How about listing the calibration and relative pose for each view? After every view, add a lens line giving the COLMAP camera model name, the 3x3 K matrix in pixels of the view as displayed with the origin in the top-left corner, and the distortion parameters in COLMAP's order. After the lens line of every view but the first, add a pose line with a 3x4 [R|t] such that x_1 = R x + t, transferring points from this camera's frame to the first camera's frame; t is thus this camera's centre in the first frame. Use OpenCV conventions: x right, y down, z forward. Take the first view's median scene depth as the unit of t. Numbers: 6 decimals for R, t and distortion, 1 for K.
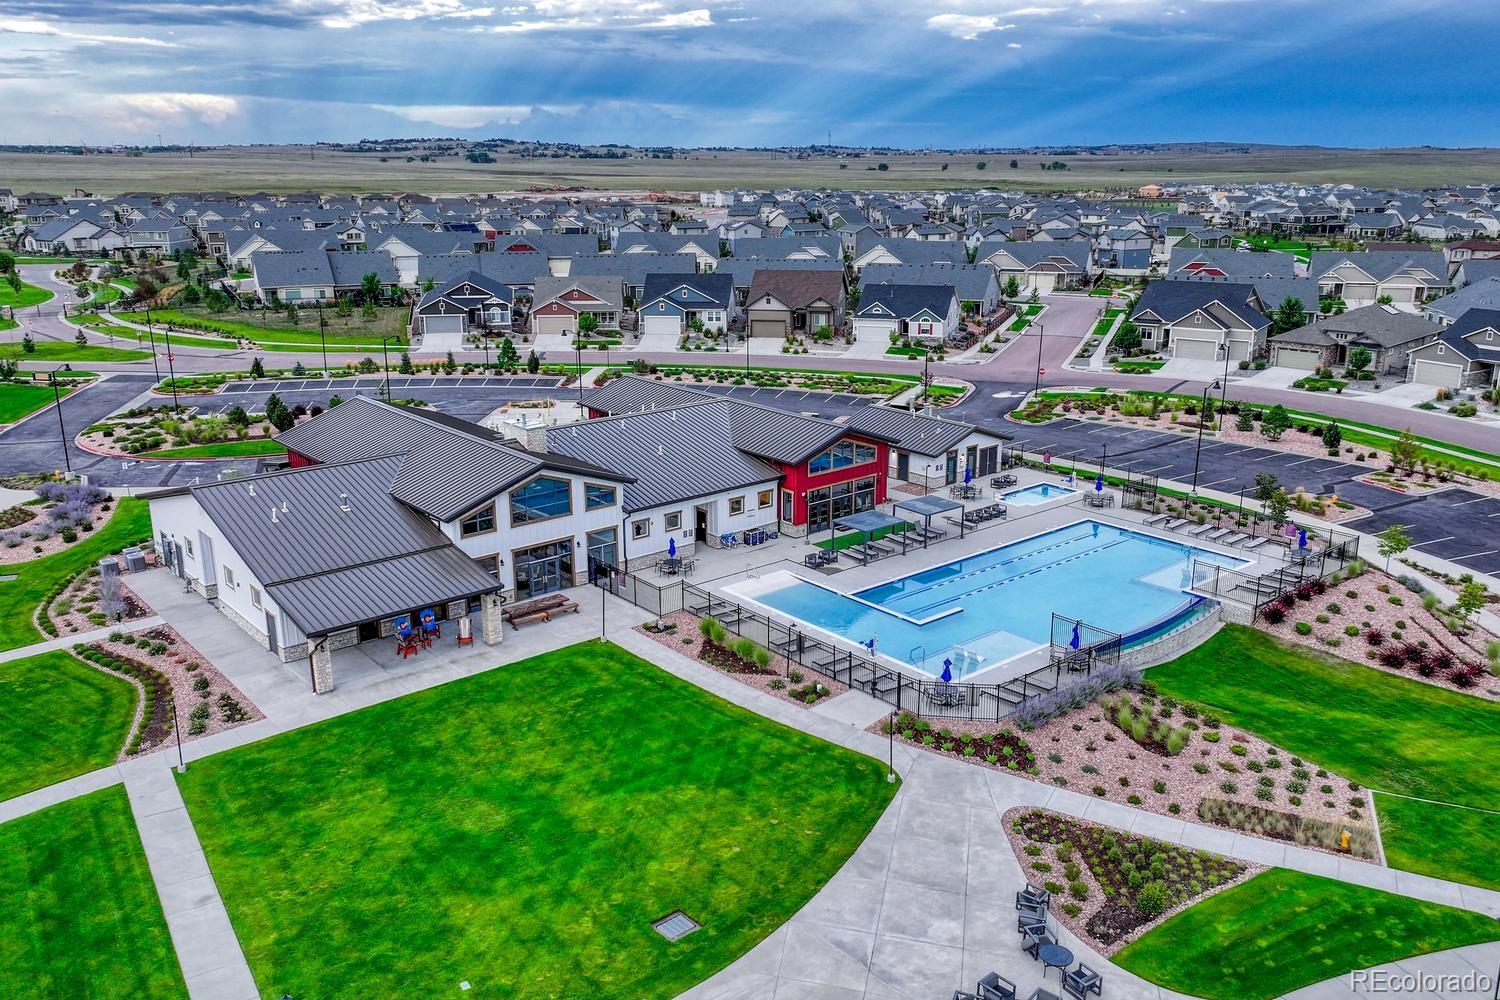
lens RADIAL K [[1256.5, 0, 753.8], [0, 1256.5, 499.5], [0, 0, 1]] dist [0.055256, -0.041738]
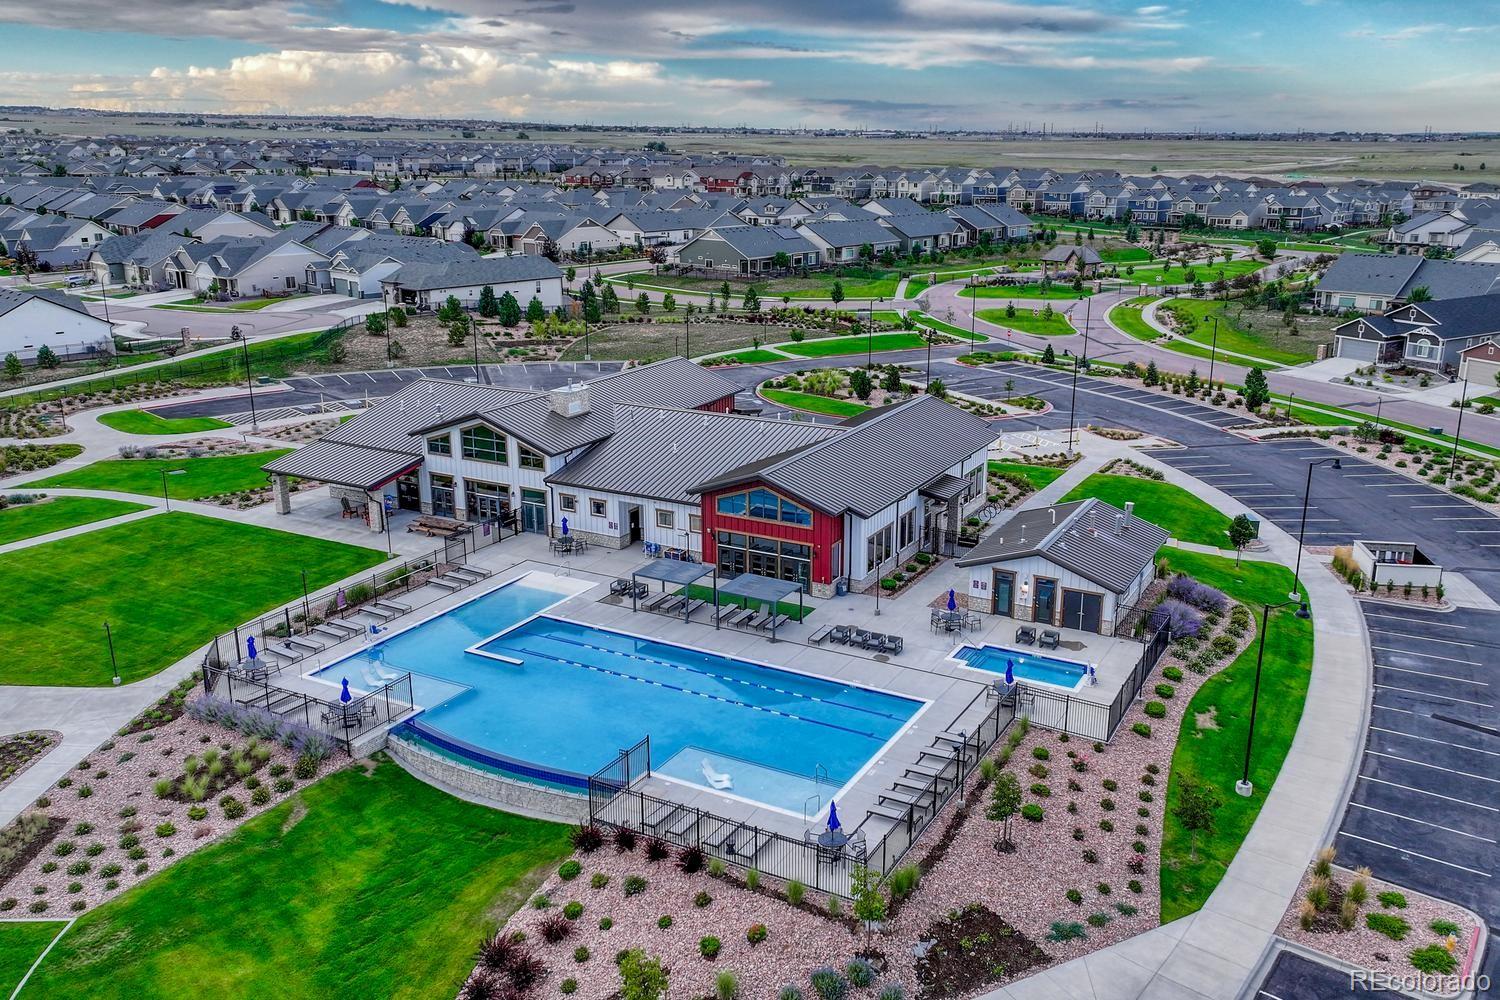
lens RADIAL K [[1256.5, 0, 755.0], [0, 1256.5, 504.1], [0, 0, 1]] dist [0.055256, -0.041738]
pose [[0.343691, 0.265086, -0.900892, 0.978201], [-0.254728, 0.949681, 0.182263, -0.222344], [0.903875, 0.166840, 0.393922, 0.758165]]
